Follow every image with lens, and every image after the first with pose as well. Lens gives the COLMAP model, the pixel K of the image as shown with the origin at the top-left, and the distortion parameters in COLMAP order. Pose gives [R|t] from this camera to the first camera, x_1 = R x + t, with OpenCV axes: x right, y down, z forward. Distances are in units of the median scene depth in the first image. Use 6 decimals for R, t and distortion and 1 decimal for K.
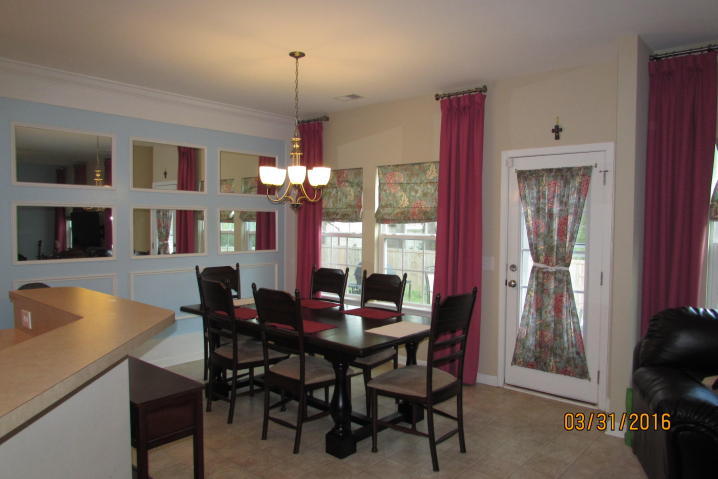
lens RADIAL K [[511.9, 0, 351.9], [0, 511.9, 244.4], [0, 0, 1]] dist [-0.027231, 0.007564]
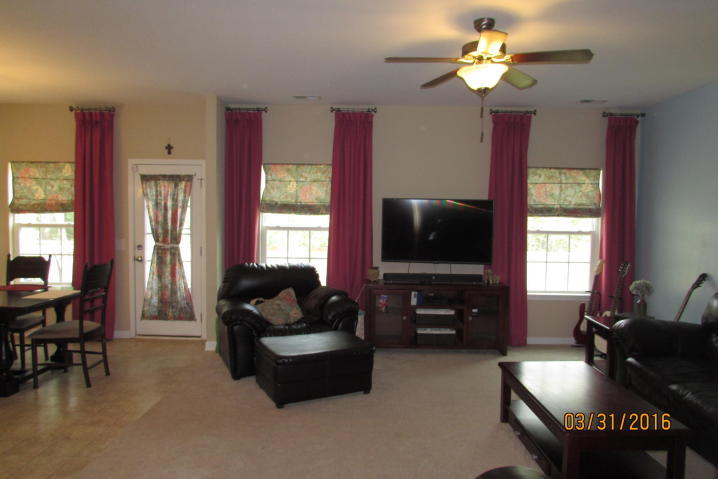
lens RADIAL K [[511.9, 0, 351.9], [0, 511.9, 244.6], [0, 0, 1]] dist [-0.027231, 0.007564]
pose [[0.764409, -0.031767, 0.643948, -0.125112], [0.021267, 0.999484, 0.024061, 0.020313], [-0.644380, -0.004698, 0.764691, -0.401065]]
